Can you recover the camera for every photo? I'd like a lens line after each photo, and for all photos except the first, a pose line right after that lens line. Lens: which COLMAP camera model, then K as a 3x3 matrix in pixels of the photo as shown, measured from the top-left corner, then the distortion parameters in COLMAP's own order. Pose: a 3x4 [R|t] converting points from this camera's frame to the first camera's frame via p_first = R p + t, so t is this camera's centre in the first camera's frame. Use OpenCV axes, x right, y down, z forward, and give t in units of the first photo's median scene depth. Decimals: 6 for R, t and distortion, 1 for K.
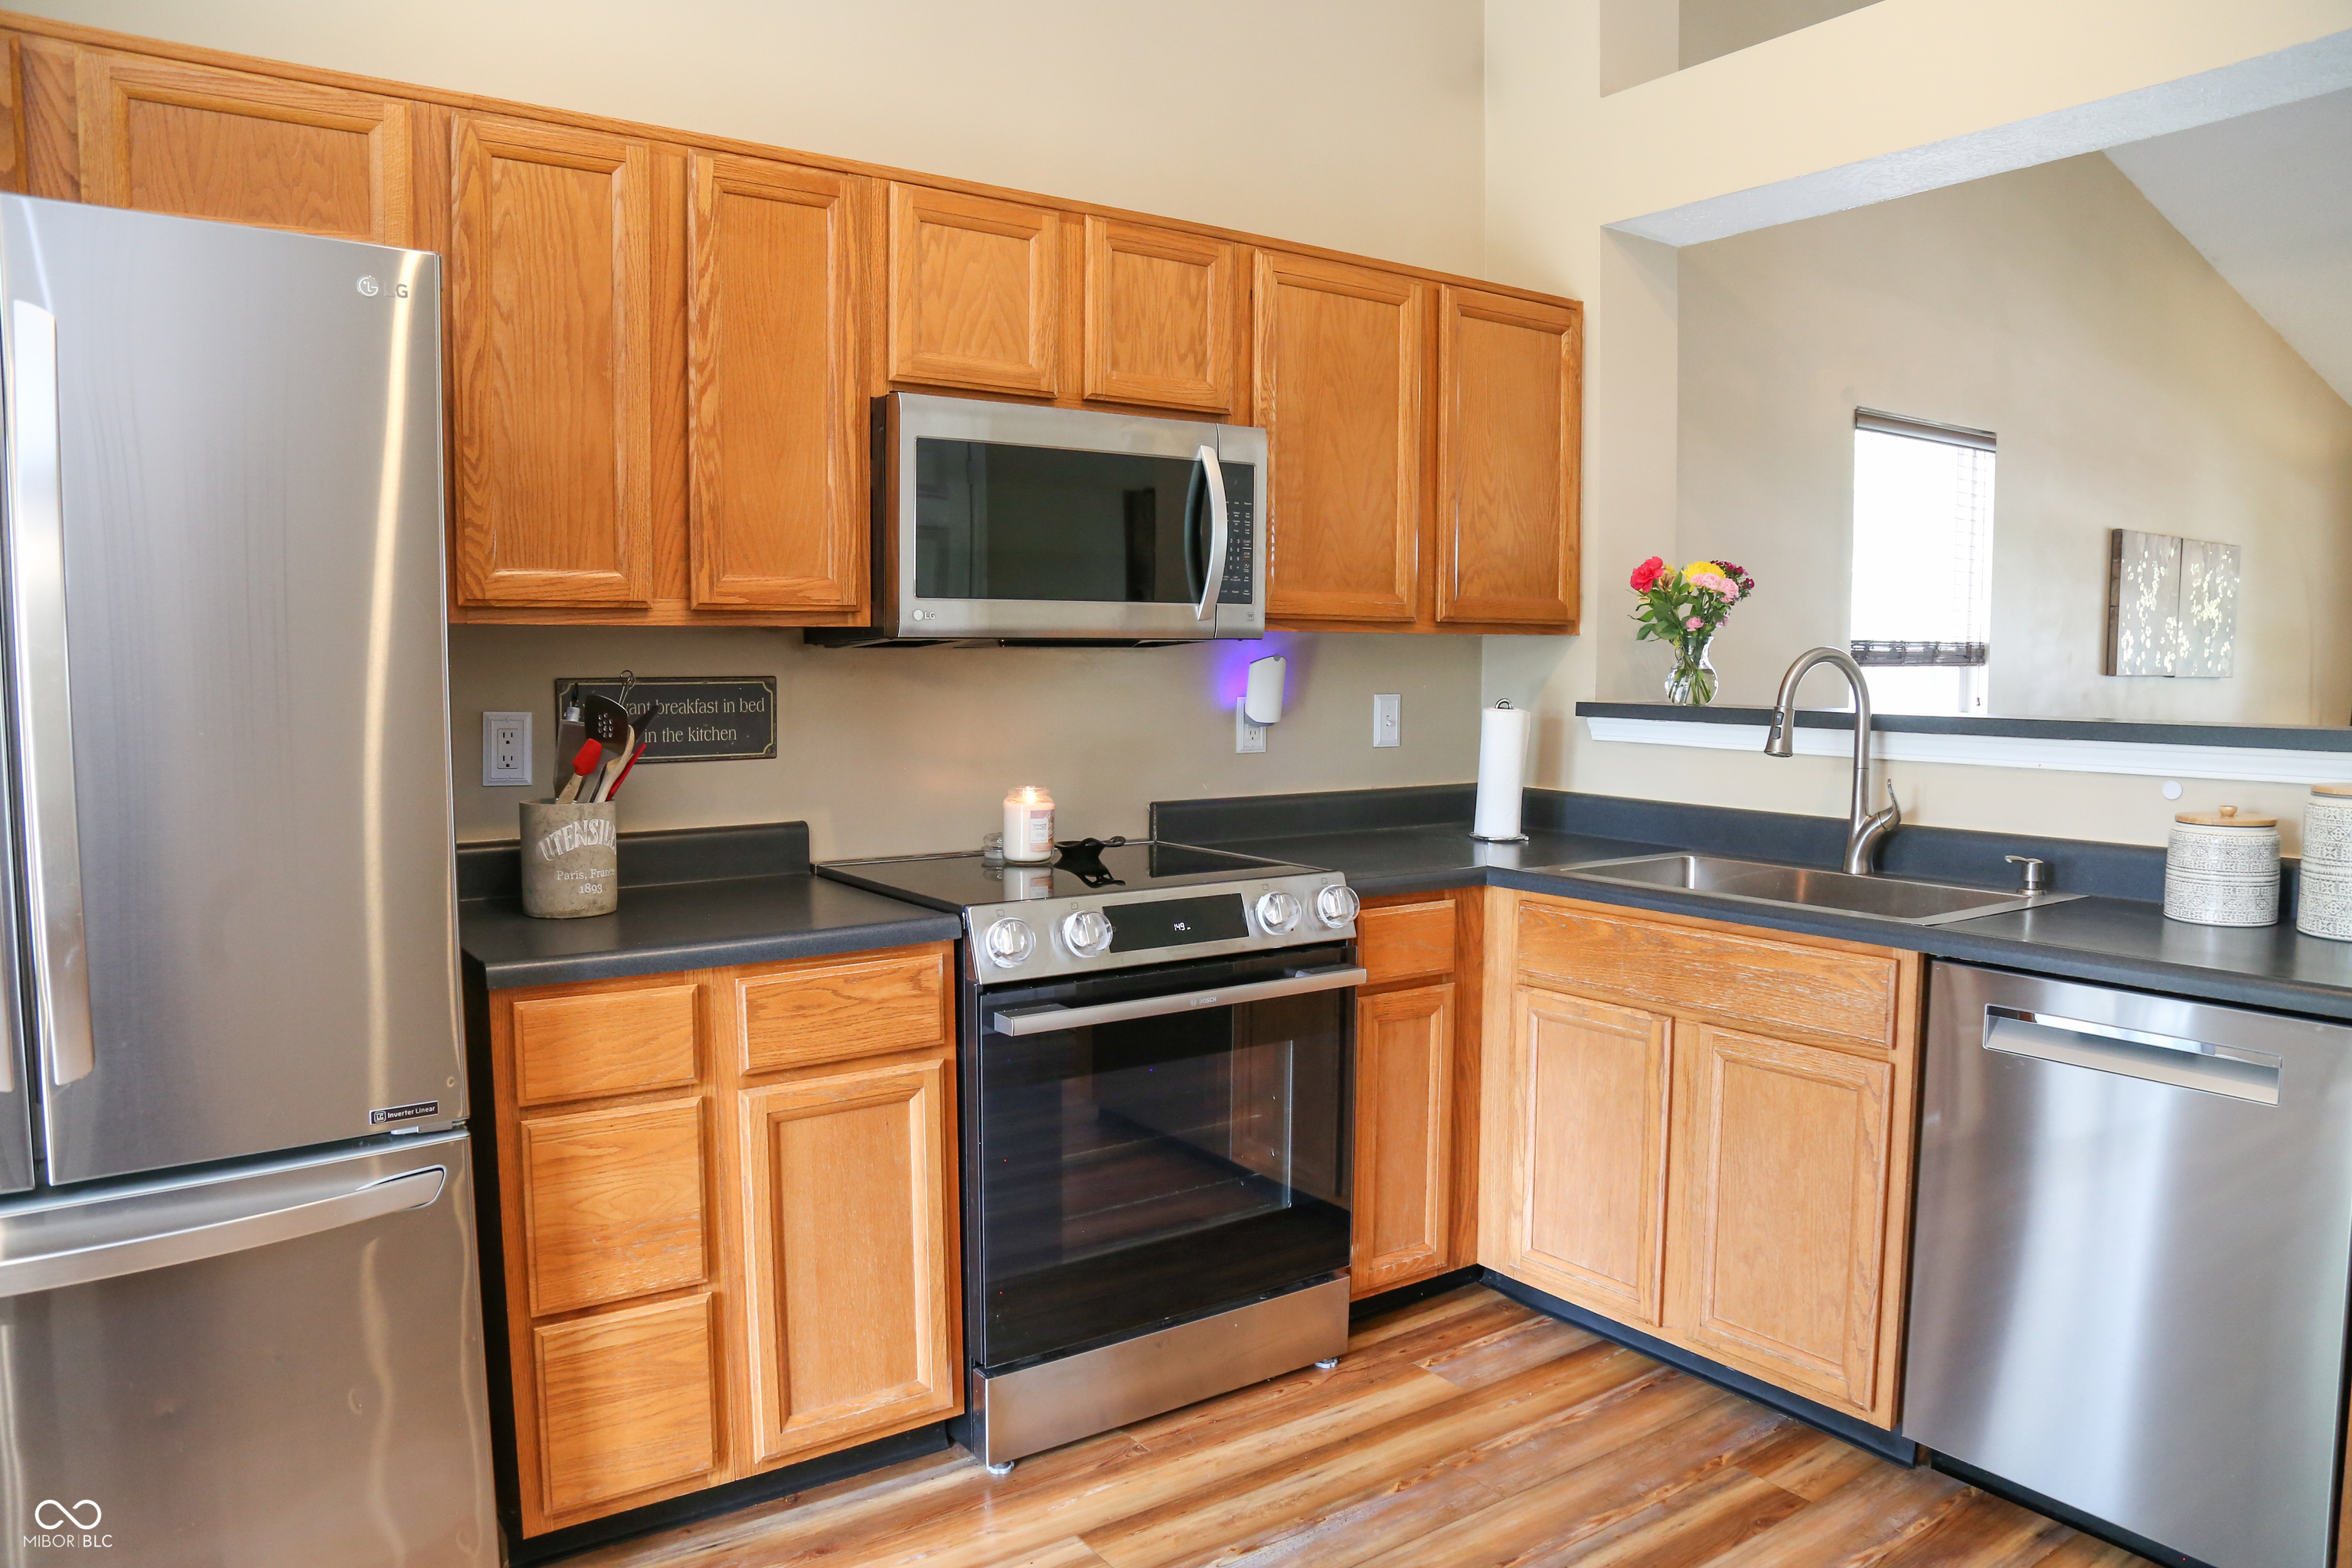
lens RADIAL K [[1609.7, 0, 1176.0], [0, 1609.7, 784.0], [0, 0, 1]] dist [-0.124883, 0.075575]
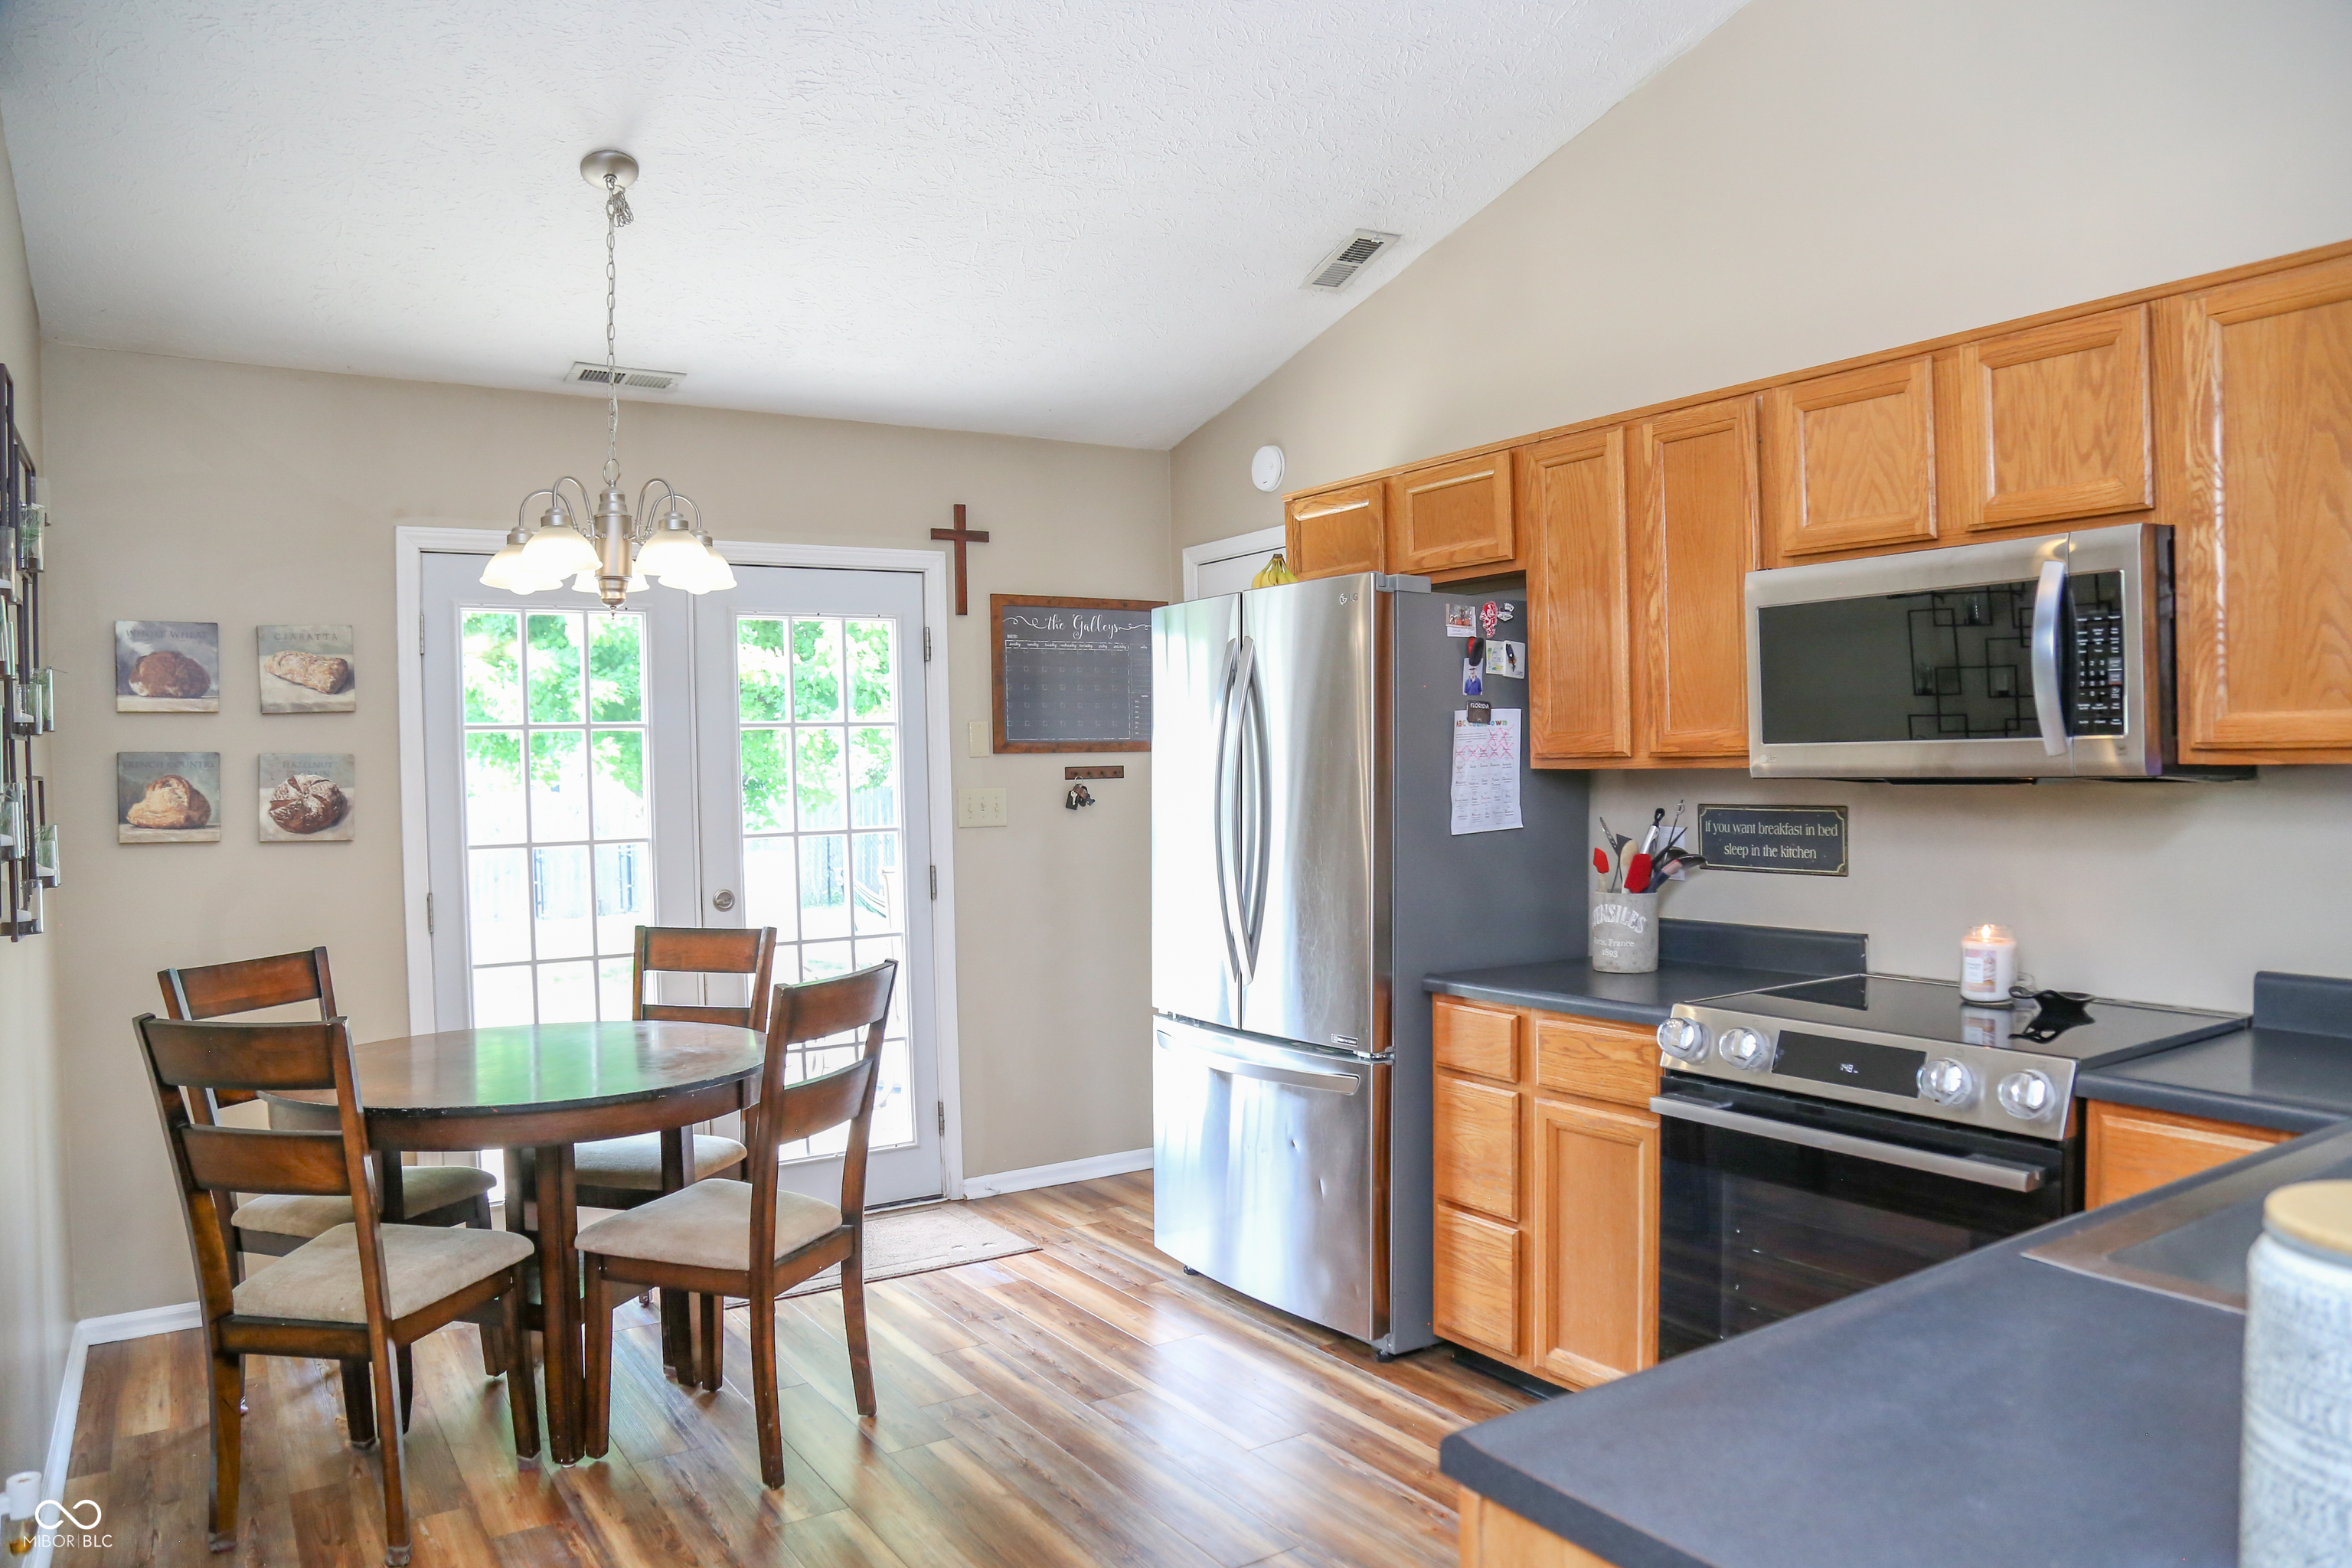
lens RADIAL K [[1609.7, 0, 1176.0], [0, 1609.7, 784.0], [0, 0, 1]] dist [-0.124883, 0.075575]
pose [[-0.042386, 0.011447, -0.999036, 0.958034], [-0.063348, 0.997892, 0.014121, -0.072140], [0.997091, 0.063885, -0.041571, 0.588223]]
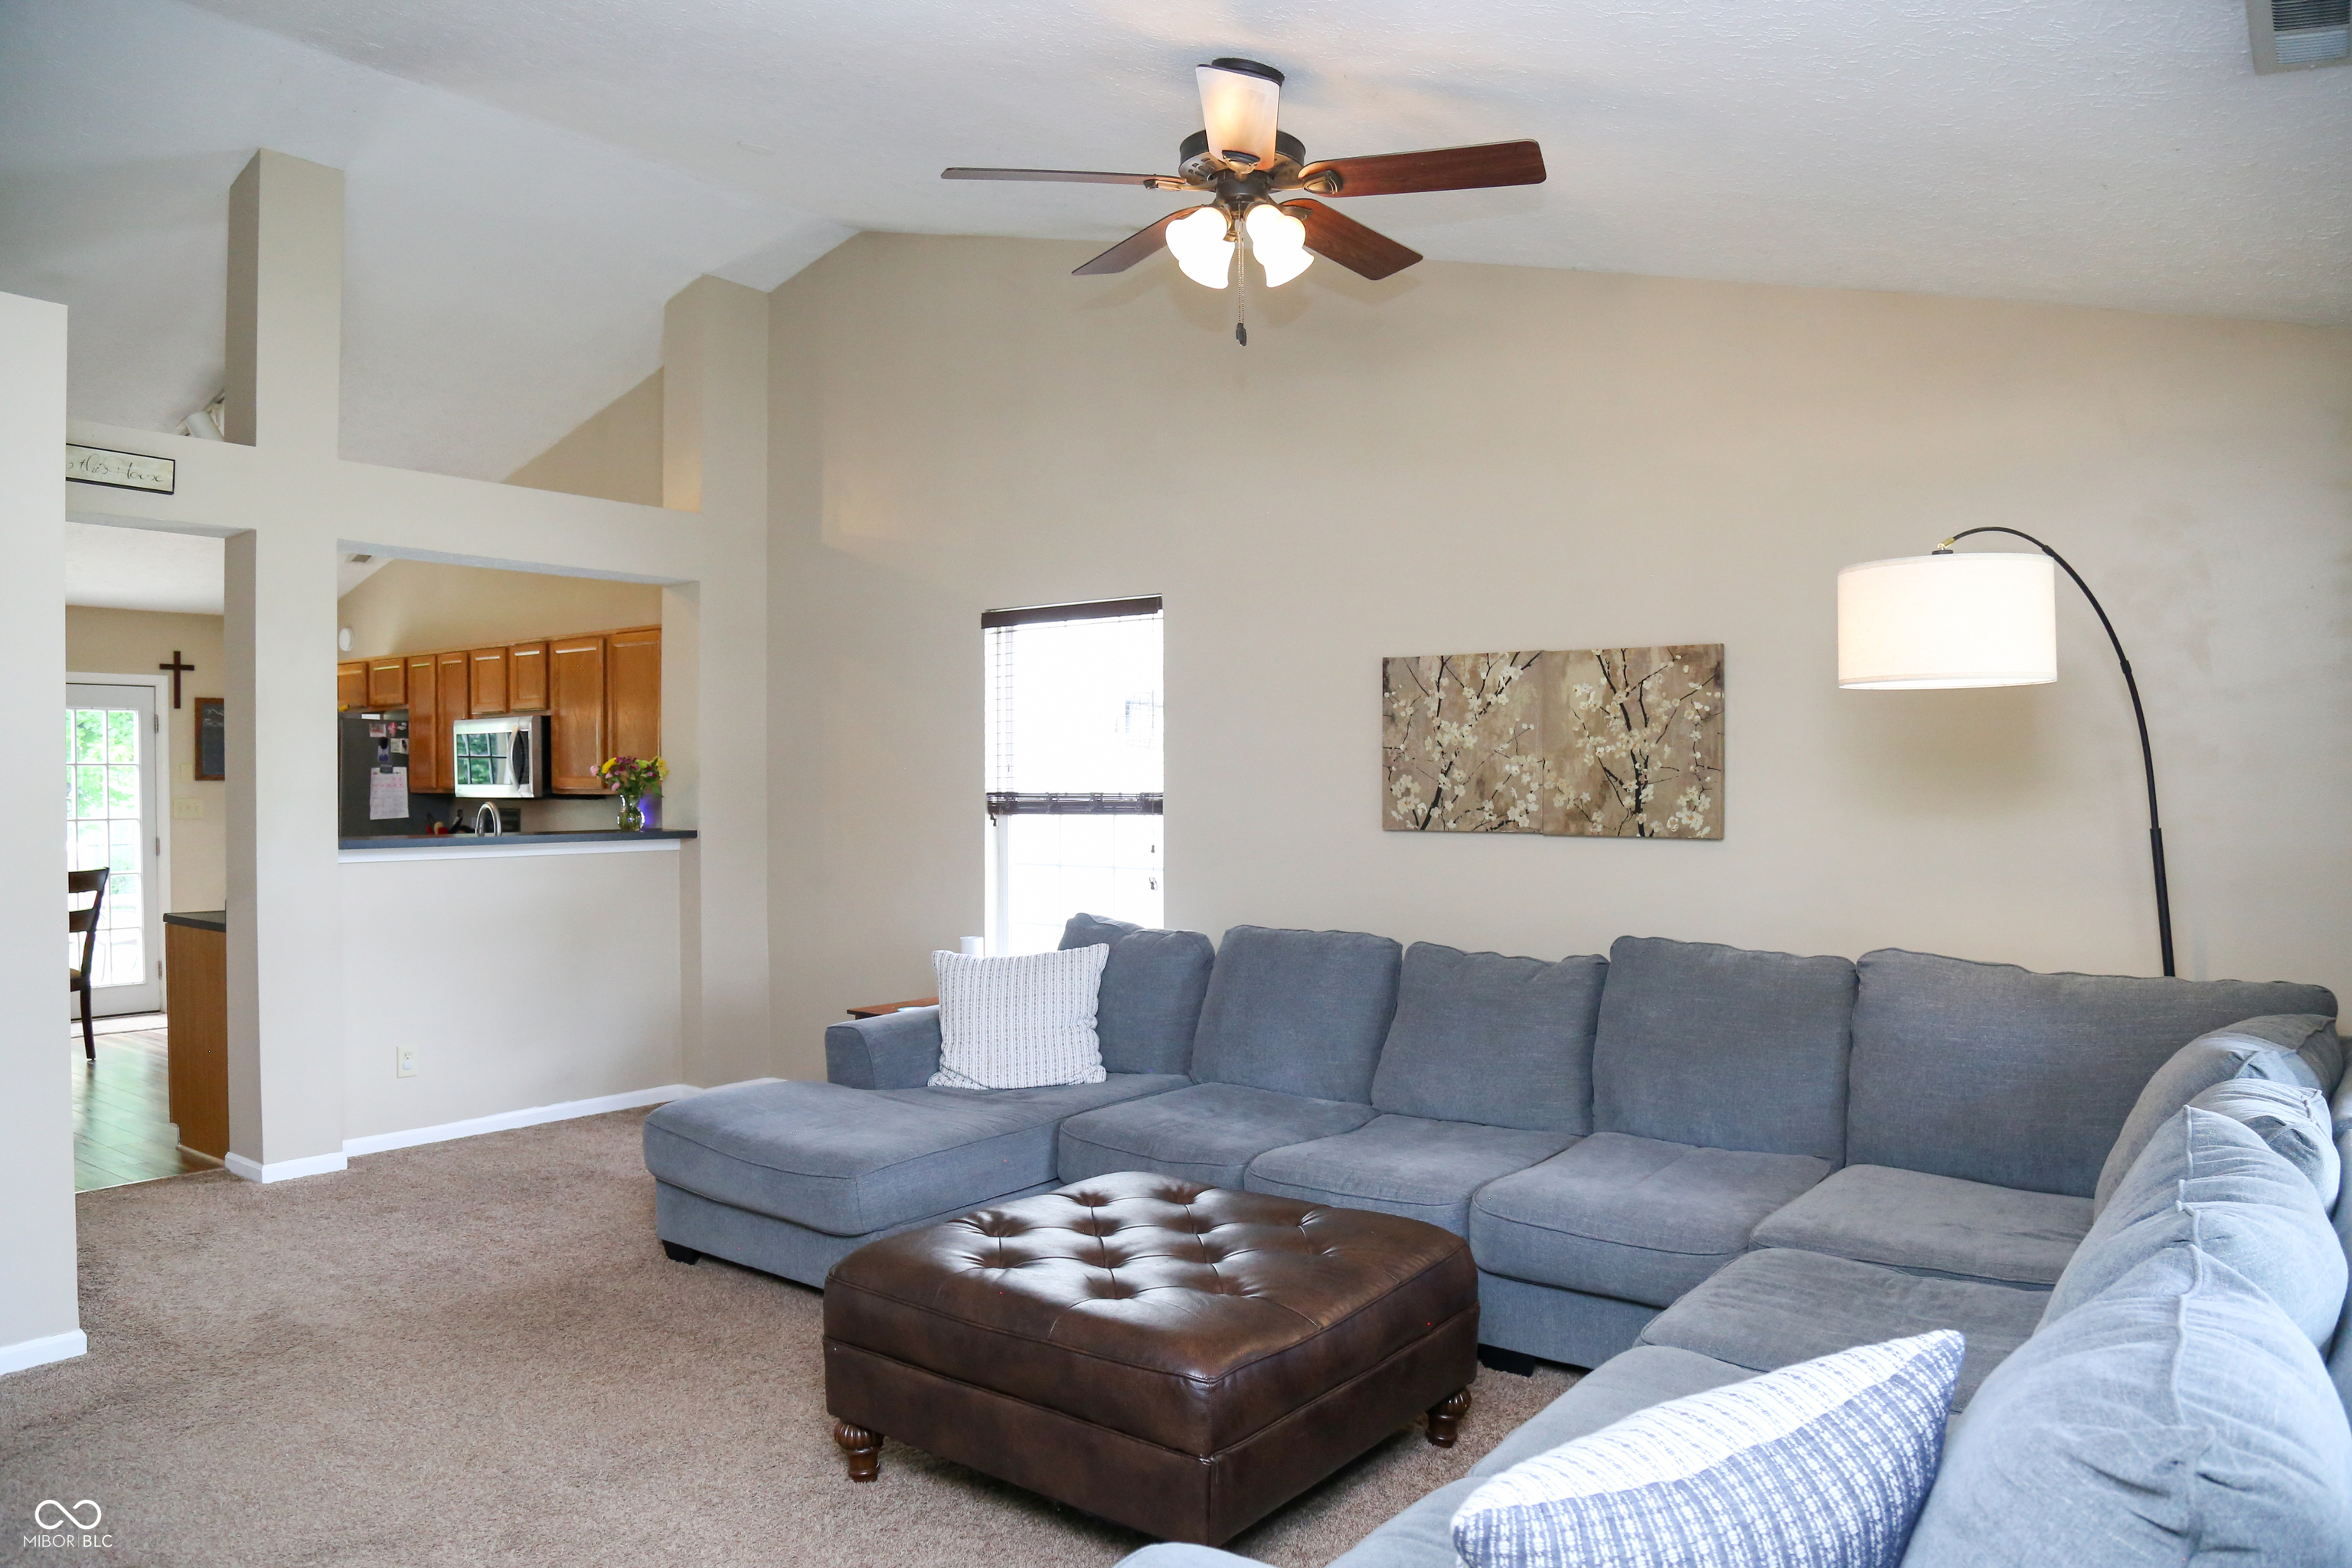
lens RADIAL K [[1609.7, 0, 1176.0], [0, 1609.7, 784.0], [0, 0, 1]] dist [-0.124883, 0.075575]
pose [[0.300283, 0.003128, -0.953845, 3.011395], [-0.071740, 0.997236, -0.019314, -0.148803], [0.951149, 0.074229, 0.299677, 1.326617]]
